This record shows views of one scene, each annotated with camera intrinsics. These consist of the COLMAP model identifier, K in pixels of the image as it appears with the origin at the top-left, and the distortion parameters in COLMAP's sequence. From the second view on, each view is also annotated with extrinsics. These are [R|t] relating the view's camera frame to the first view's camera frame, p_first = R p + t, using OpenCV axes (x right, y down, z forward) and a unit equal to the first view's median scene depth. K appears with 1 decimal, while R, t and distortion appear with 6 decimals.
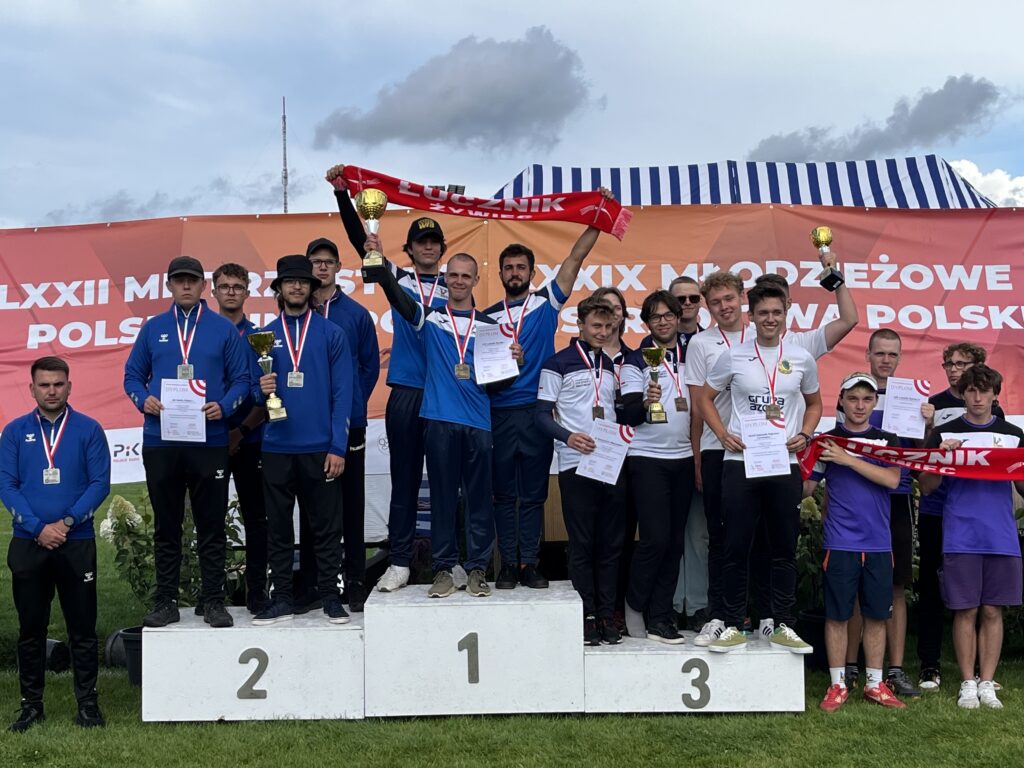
lens RADIAL K [[1521.9, 0, 491.9], [0, 1521.9, 390.8], [0, 0, 1]] dist [0.028296, 0.000000]
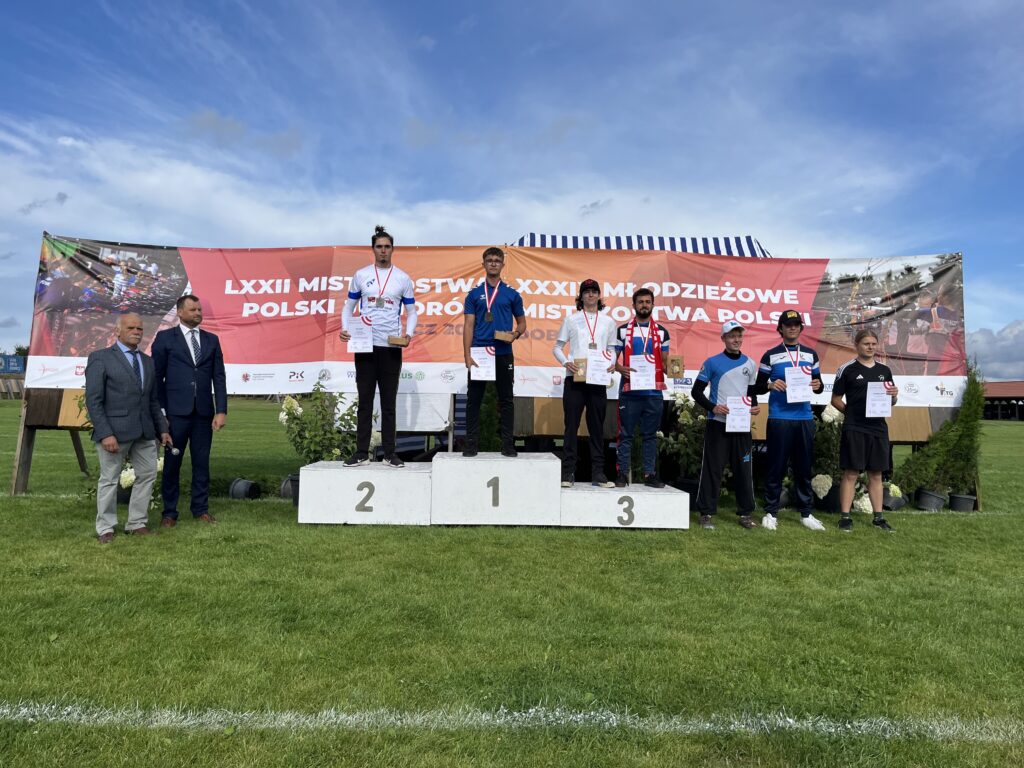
lens RADIAL K [[751.9, 0, 508.9], [0, 751.9, 394.4], [0, 0, 1]] dist [0.029937, -0.036046]
pose [[0.999011, 0.034656, 0.027855, -0.019408], [-0.034680, 0.999398, 0.000381, 0.051691], [-0.027825, -0.001346, 0.999612, 0.126011]]
